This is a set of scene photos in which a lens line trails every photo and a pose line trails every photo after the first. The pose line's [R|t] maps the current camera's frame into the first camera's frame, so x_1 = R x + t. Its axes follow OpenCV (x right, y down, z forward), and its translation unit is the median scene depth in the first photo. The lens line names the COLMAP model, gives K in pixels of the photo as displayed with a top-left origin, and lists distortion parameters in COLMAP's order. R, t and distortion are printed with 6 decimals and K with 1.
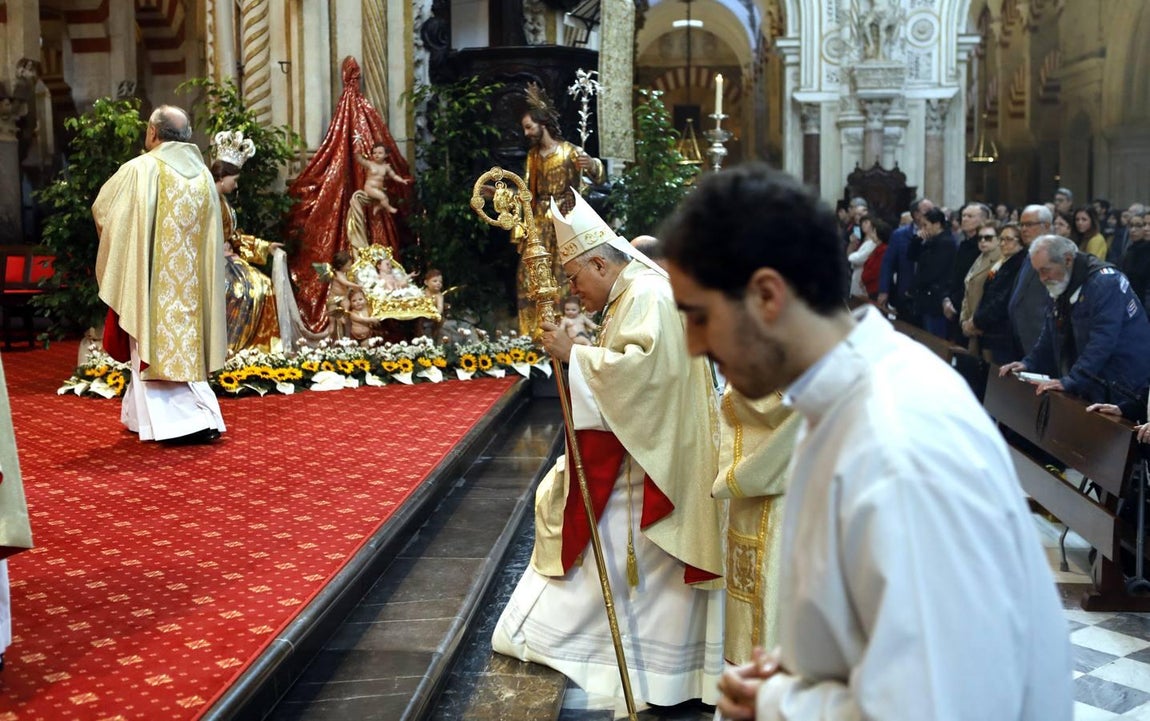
lens RADIAL K [[1265.4, 0, 547.9], [0, 1265.4, 317.9], [0, 0, 1]] dist [0.001247, -0.014496]
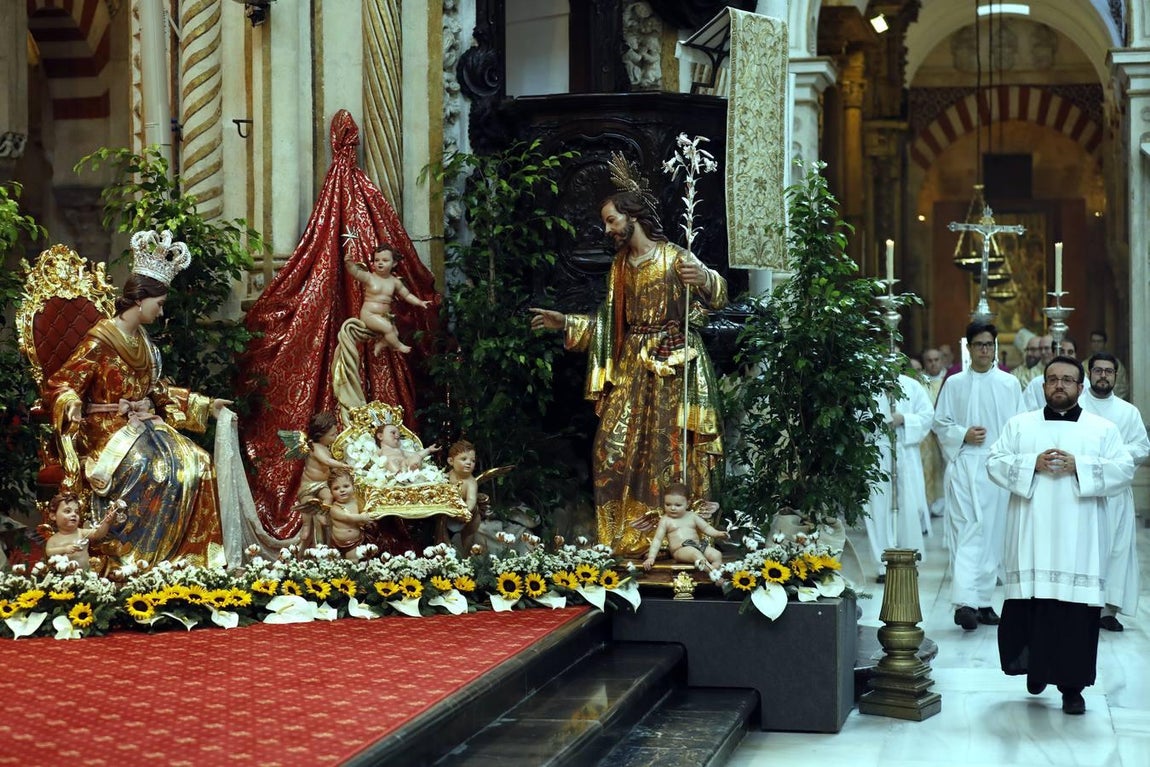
lens RADIAL K [[2319.4, 0, 576.5], [0, 2319.4, 378.5], [0, 0, 1]] dist [0.011004, -0.019218]
pose [[0.996598, 0.001200, -0.082411, 0.061296], [-0.006894, 0.997604, -0.068843, 0.010266], [0.082131, 0.069177, 0.994218, -0.160276]]
